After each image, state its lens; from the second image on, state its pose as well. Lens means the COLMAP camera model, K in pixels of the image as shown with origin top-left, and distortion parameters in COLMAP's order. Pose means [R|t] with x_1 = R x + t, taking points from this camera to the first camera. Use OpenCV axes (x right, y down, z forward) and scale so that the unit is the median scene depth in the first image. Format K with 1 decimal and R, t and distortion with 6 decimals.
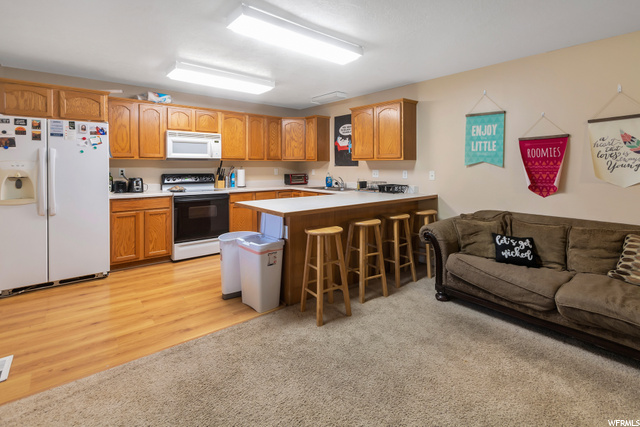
lens RADIAL K [[304.3, 0, 324.1], [0, 304.3, 167.7], [0, 0, 1]] dist [-0.000520, -0.000230]
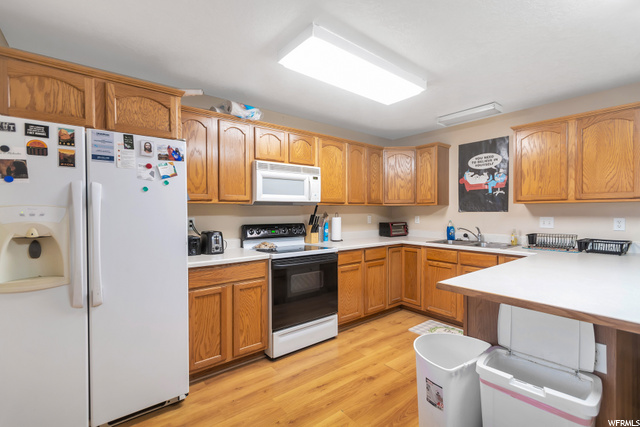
lens RADIAL K [[286.1, 0, 320.0], [0, 286.1, 213.5], [0, 0, 1]] dist [0.003234, 0.000213]
pose [[0.999269, -0.006112, -0.037750, -0.374869], [0.006120, 0.999981, 0.000087, -0.004678], [0.037749, -0.000318, 0.999287, 0.398094]]
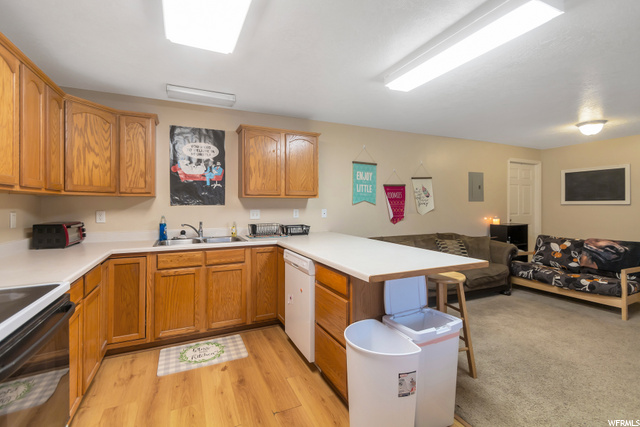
lens RADIAL K [[293.6, 0, 321.2], [0, 293.6, 202.5], [0, 0, 1]] dist [0.001447, 0.000172]
pose [[0.261190, 0.001327, 0.965286, -0.622523], [0.009078, 0.999951, -0.003831, -0.007760], [-0.965245, 0.009763, 0.261165, 0.748245]]
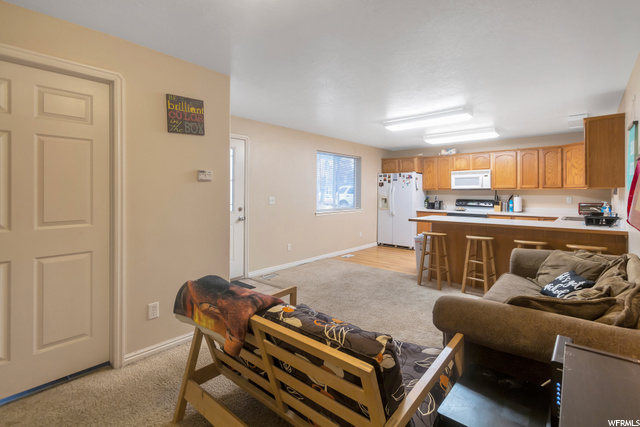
lens RADIAL K [[302.1, 0, 324.8], [0, 302.1, 194.5], [0, 0, 1]] dist [0.000388, -0.000053]
pose [[0.149022, 0.002594, -0.988831, 1.000230], [-0.007986, 0.999967, 0.001420, -0.000285], [0.988802, 0.007685, 0.149037, 0.122200]]
